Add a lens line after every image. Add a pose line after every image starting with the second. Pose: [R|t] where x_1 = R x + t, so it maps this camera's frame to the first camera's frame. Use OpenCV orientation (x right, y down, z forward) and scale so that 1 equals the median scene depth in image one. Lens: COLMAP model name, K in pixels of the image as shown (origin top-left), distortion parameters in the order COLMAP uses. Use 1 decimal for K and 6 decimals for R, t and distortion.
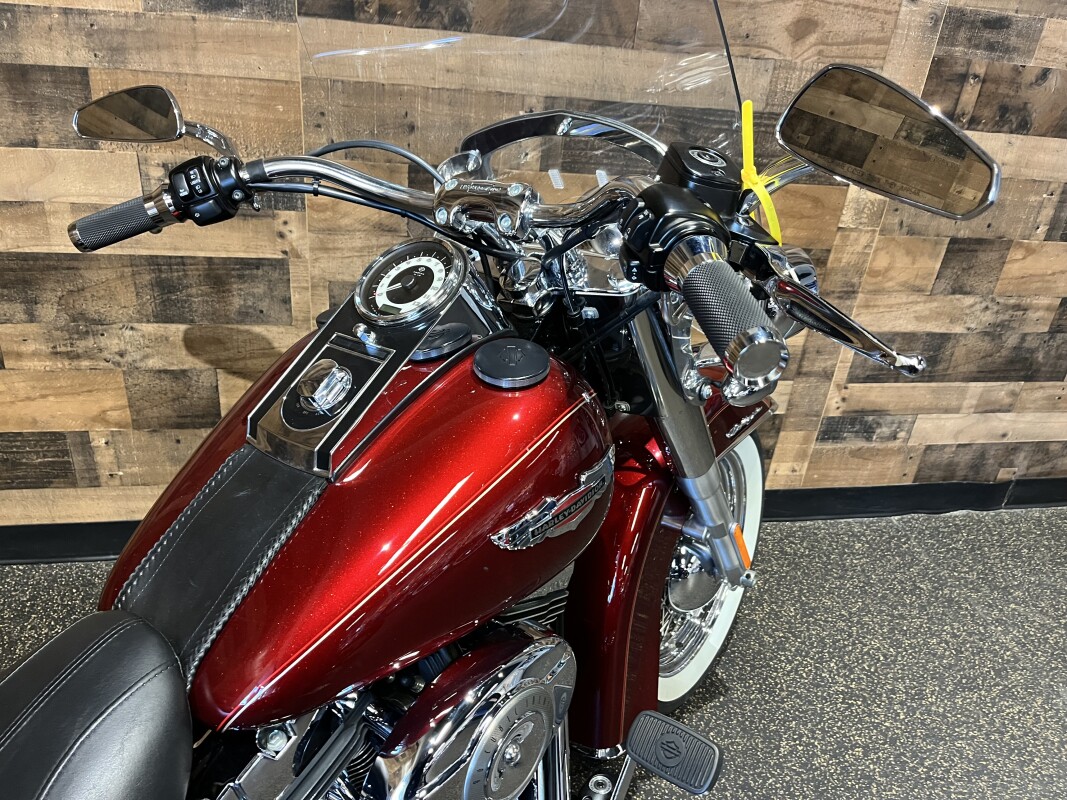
lens RADIAL K [[787.8, 0, 551.0], [0, 787.8, 403.7], [0, 0, 1]] dist [0.063653, -0.102566]
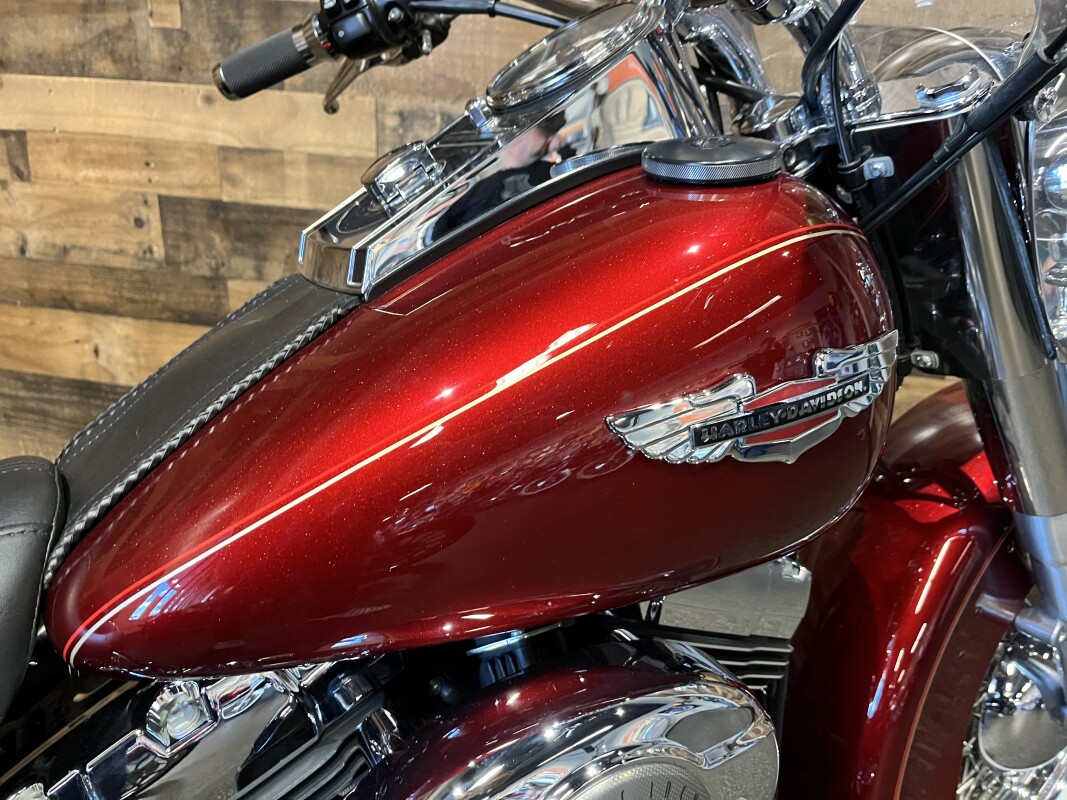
lens RADIAL K [[806.8, 0, 533.5], [0, 806.8, 400.0], [0, 0, 1]] dist [0.055701, -0.092711]
pose [[0.923892, 0.098764, -0.369687, 0.035666], [-0.153419, 0.980673, -0.121420, 0.115496], [0.350550, 0.168896, 0.921189, 0.246502]]
